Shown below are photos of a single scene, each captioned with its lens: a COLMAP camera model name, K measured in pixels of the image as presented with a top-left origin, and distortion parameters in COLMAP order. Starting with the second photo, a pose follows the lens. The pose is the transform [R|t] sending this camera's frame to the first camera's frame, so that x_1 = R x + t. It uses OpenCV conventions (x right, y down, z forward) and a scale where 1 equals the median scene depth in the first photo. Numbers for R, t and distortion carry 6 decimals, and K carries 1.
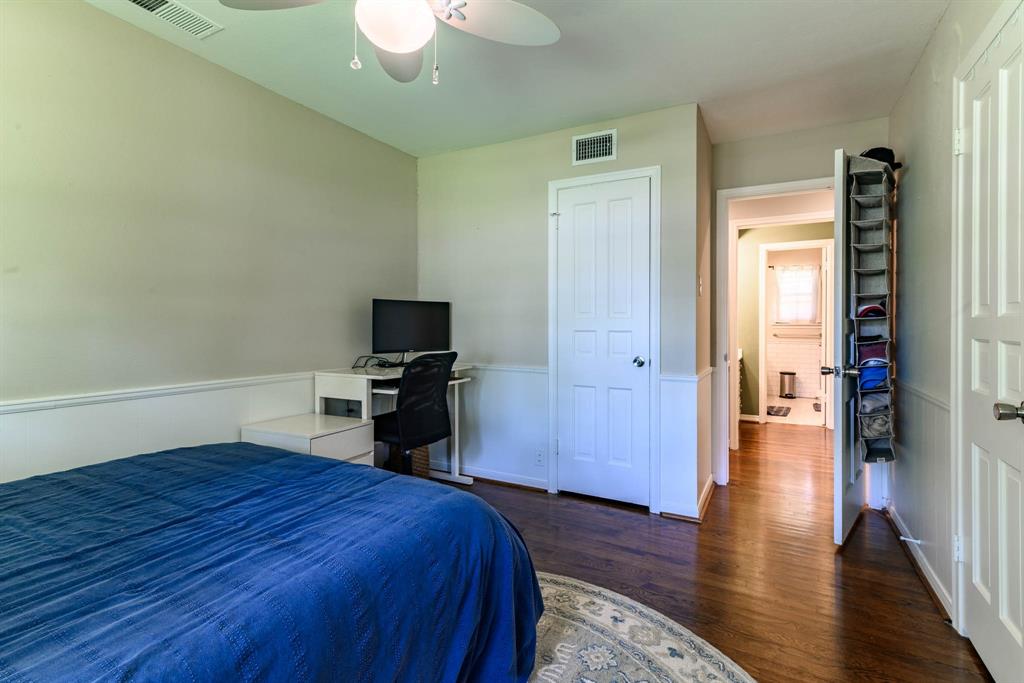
lens RADIAL K [[482.4, 0, 510.0], [0, 482.4, 319.9], [0, 0, 1]] dist [0.001740, 0.000110]
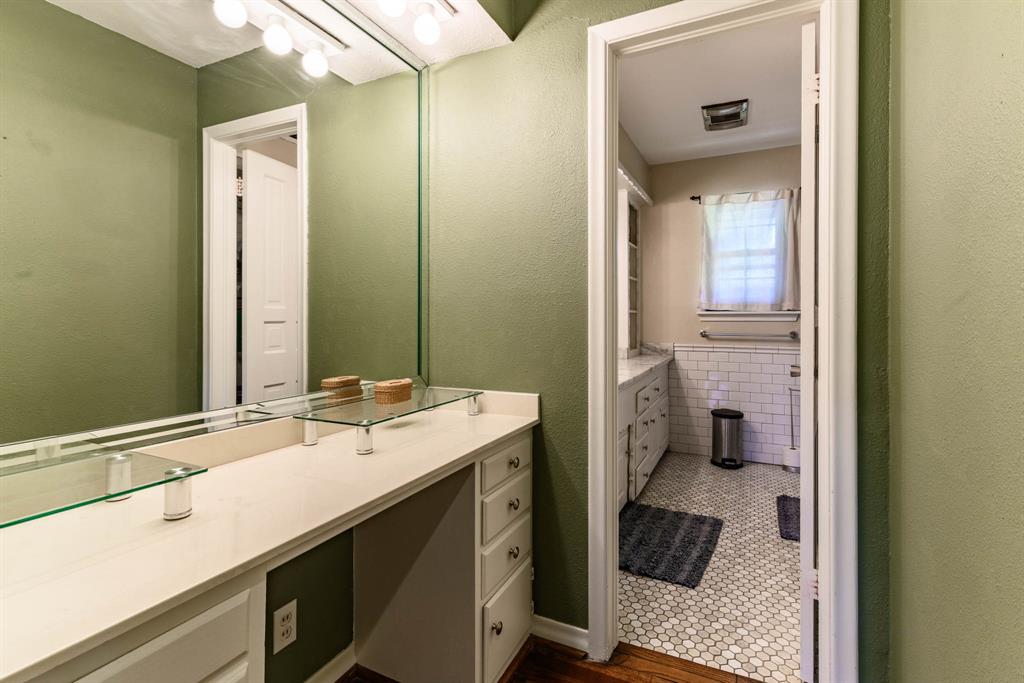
lens RADIAL K [[478.2, 0, 512.5], [0, 478.2, 316.7], [0, 0, 1]] dist [0.016375, 0.000150]
pose [[0.998654, -0.003953, 0.051707, 0.338208], [0.003903, 0.999992, 0.001063, 0.011589], [-0.051710, -0.000859, 0.998662, 0.534006]]
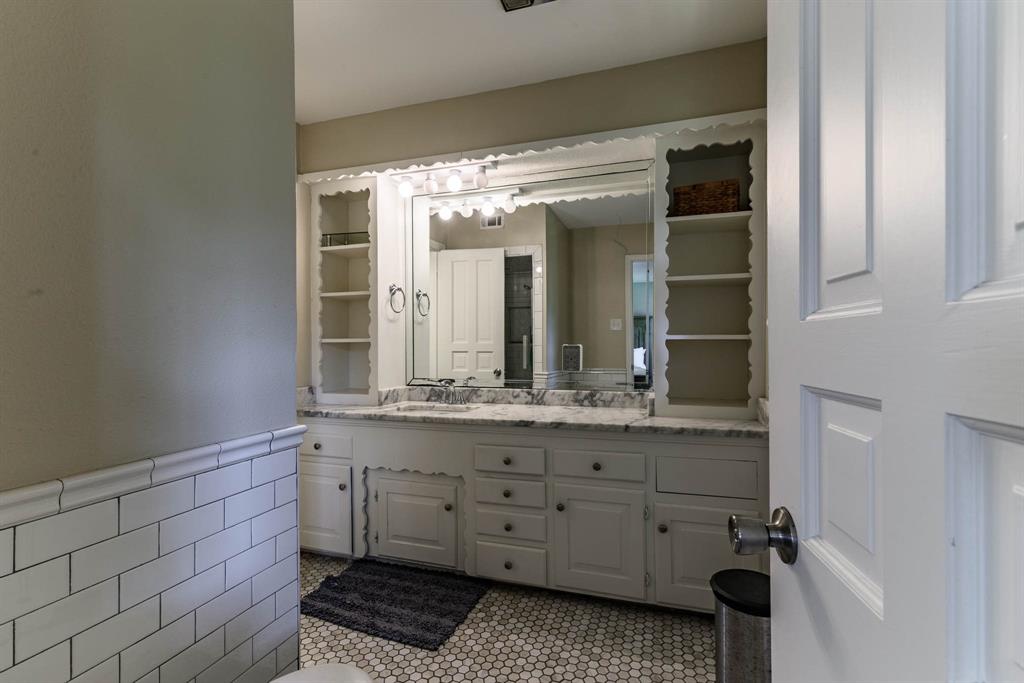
lens RADIAL K [[460.5, 0, 512.2], [0, 460.5, 349.5], [0, 0, 1]] dist [0.007317, -0.000079]
pose [[0.180414, -0.005386, -0.983576, 0.747240], [0.005825, 0.999973, -0.004408, 0.015541], [0.983574, -0.004934, 0.180440, 0.882448]]
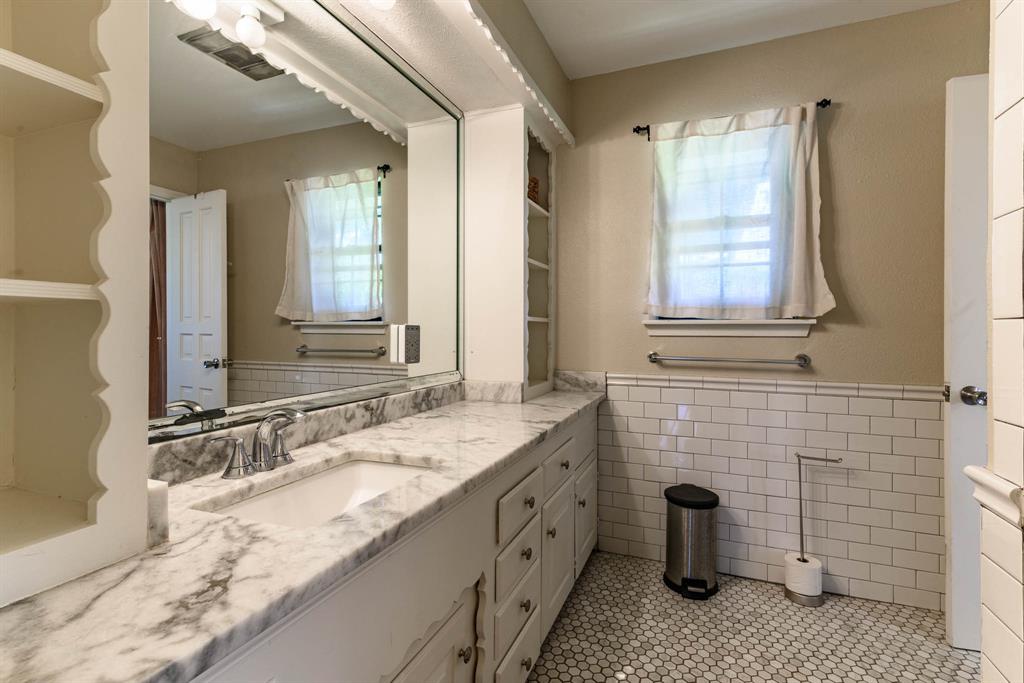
lens RADIAL K [[481.2, 0, 514.3], [0, 481.2, 331.3], [0, 0, 1]] dist [0.011867, 0.000137]
pose [[0.991685, -0.000573, 0.128688, 0.441131], [-0.000163, 0.999984, 0.005714, 0.012812], [-0.128689, -0.005688, 0.991669, 0.742224]]
